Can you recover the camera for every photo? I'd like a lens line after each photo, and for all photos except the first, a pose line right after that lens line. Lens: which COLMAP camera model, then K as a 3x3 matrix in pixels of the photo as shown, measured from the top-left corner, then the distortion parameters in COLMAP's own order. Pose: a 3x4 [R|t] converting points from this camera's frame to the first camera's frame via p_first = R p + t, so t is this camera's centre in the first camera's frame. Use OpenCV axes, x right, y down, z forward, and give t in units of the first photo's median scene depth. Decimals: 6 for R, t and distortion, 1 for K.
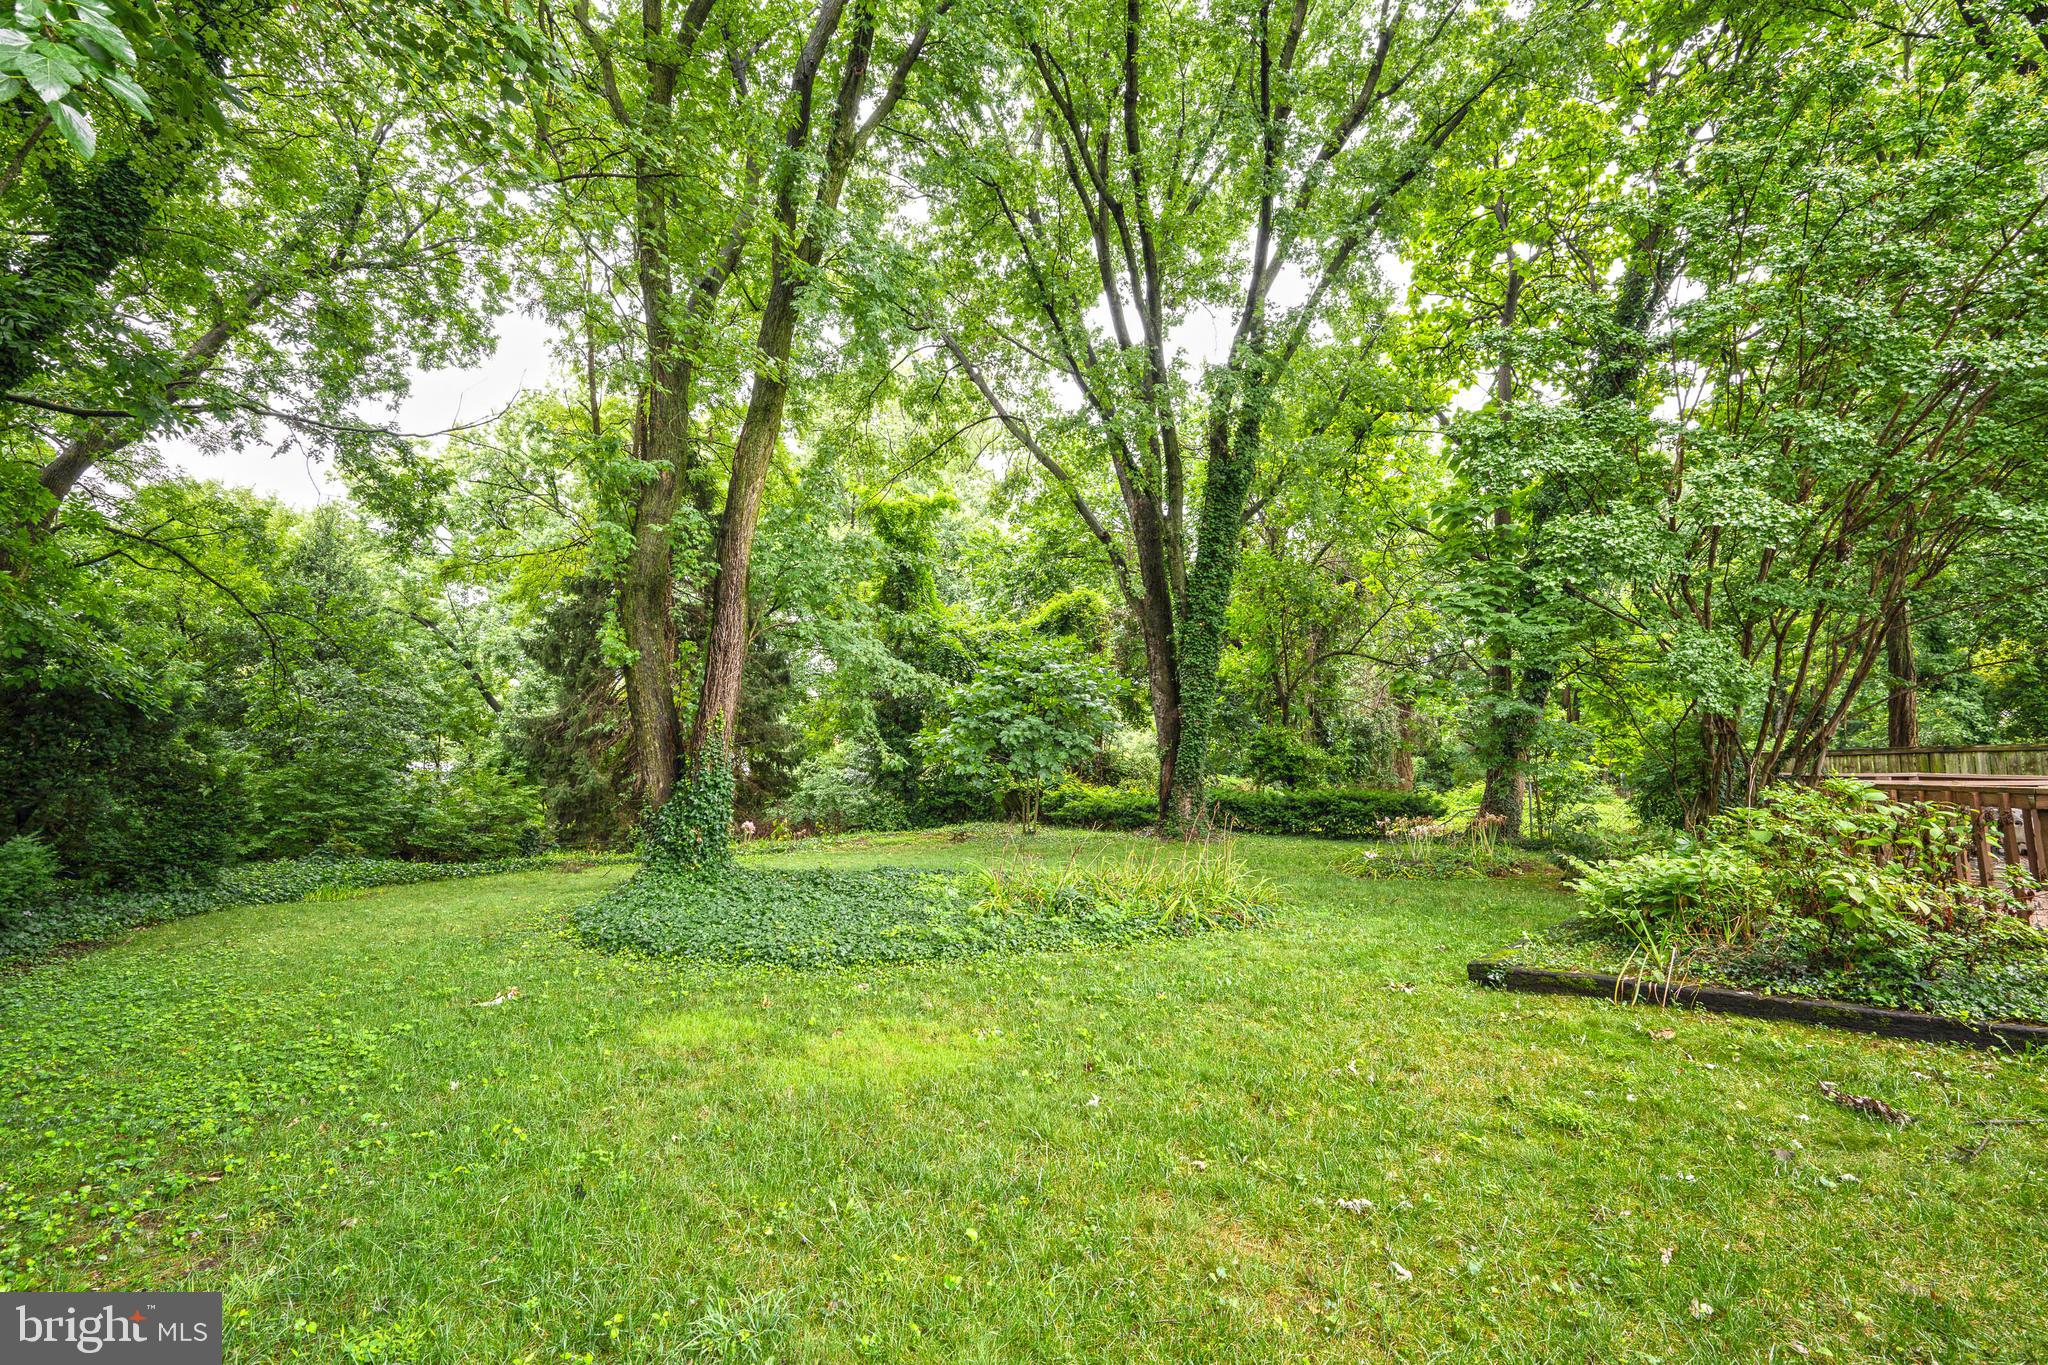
lens RADIAL K [[939.9, 0, 1024.0], [0, 939.9, 682.5], [0, 0, 1]] dist [0.001236, 0.000064]
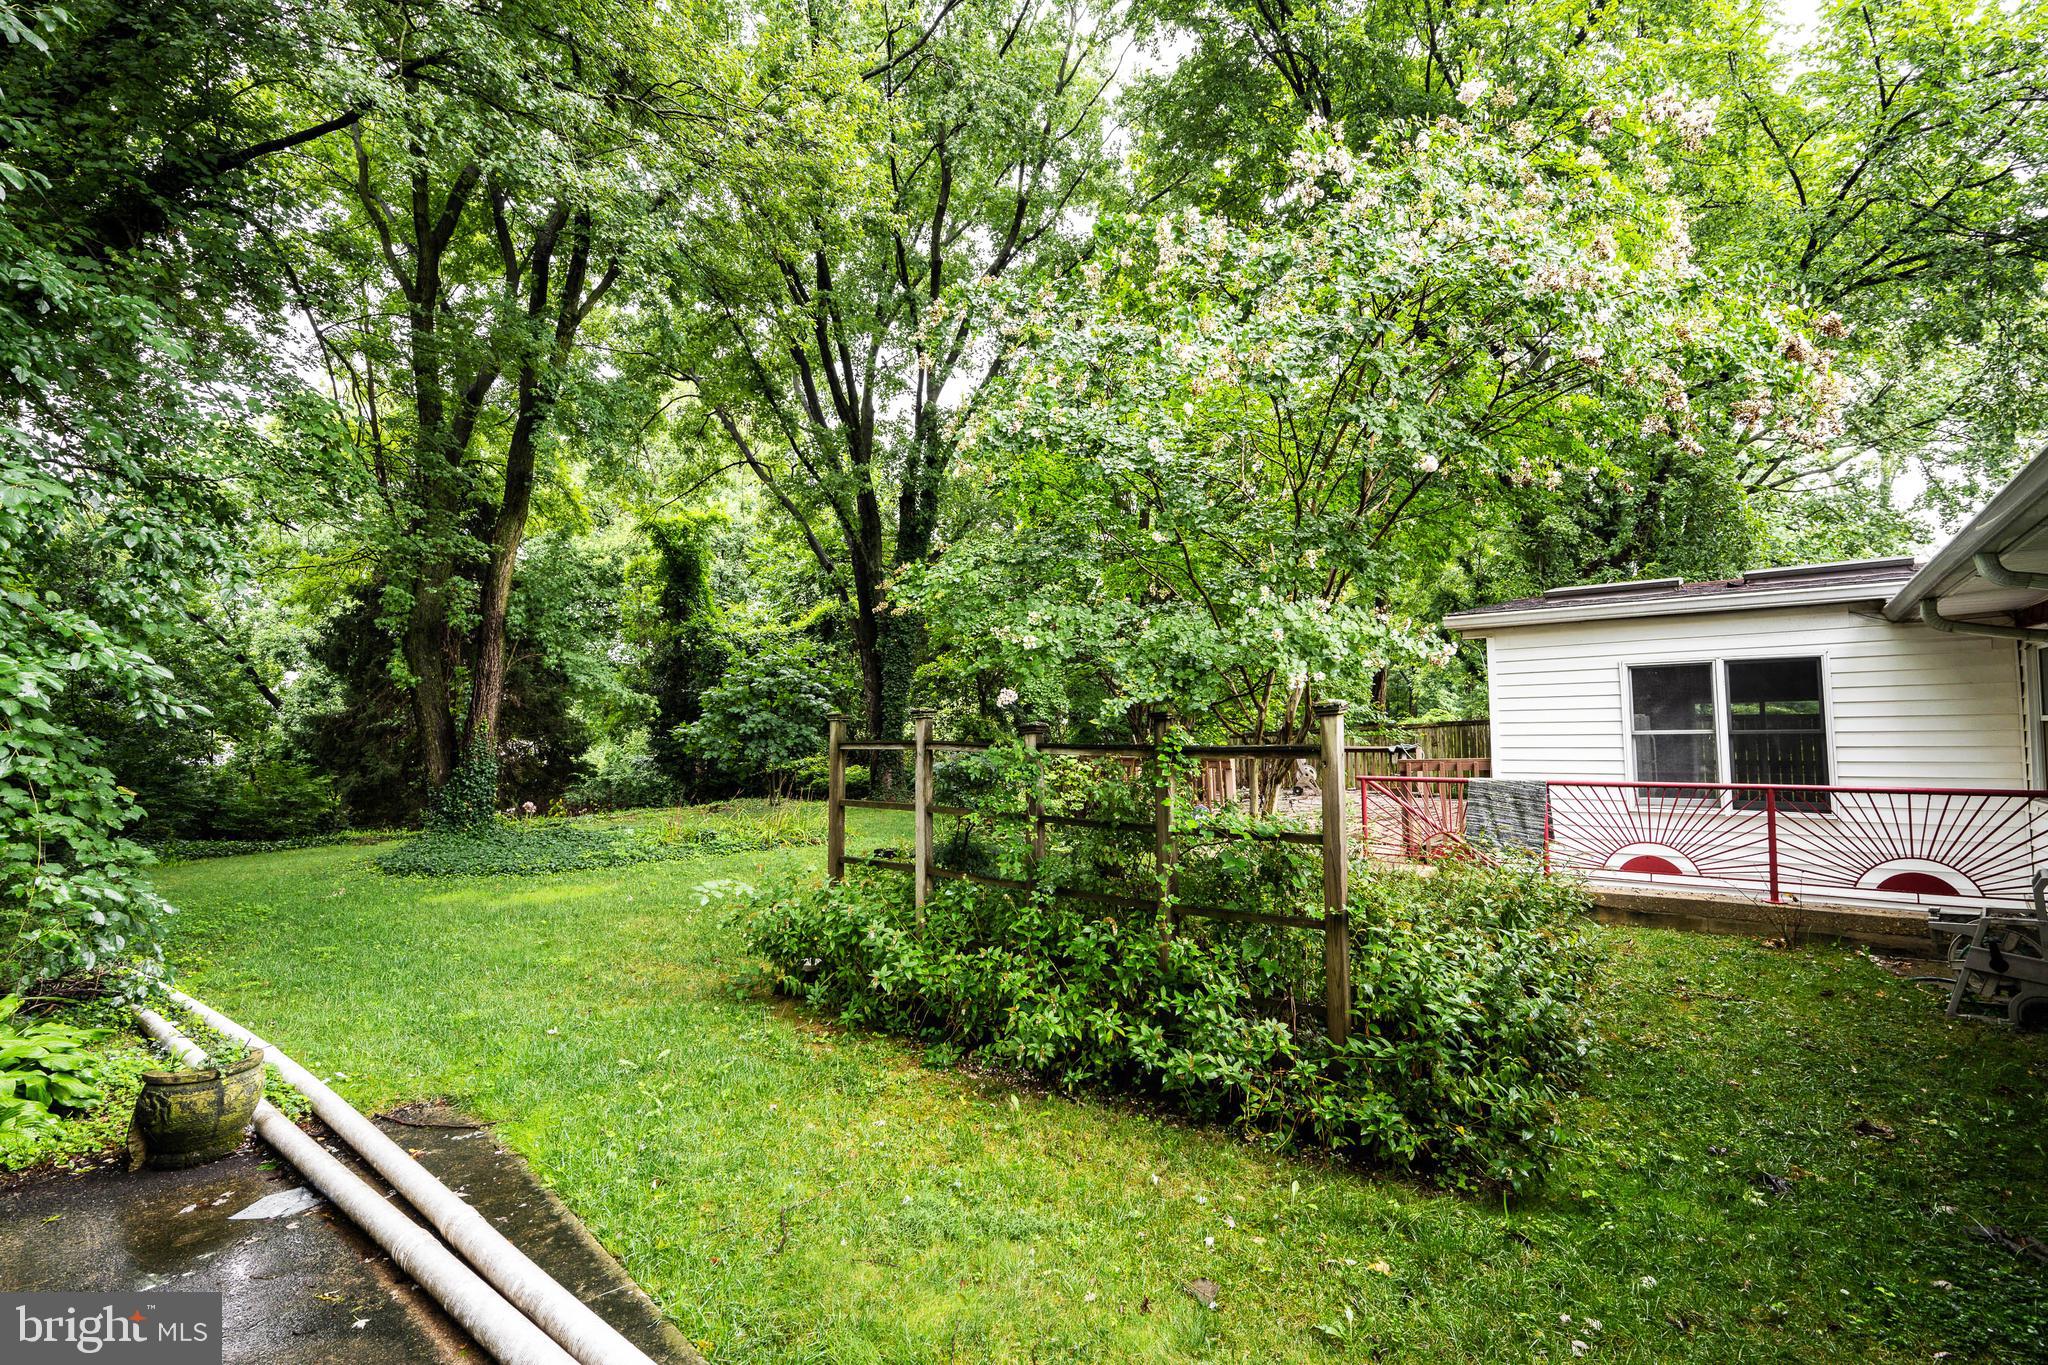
lens RADIAL K [[912.2, 0, 1027.2], [0, 912.2, 699.6], [0, 0, 1]] dist [-0.014544, 0.000103]
pose [[0.981370, -0.009163, 0.191909, 0.079175], [0.001833, 0.999263, 0.038336, -0.018240], [-0.192119, -0.037270, 0.980664, -0.181123]]
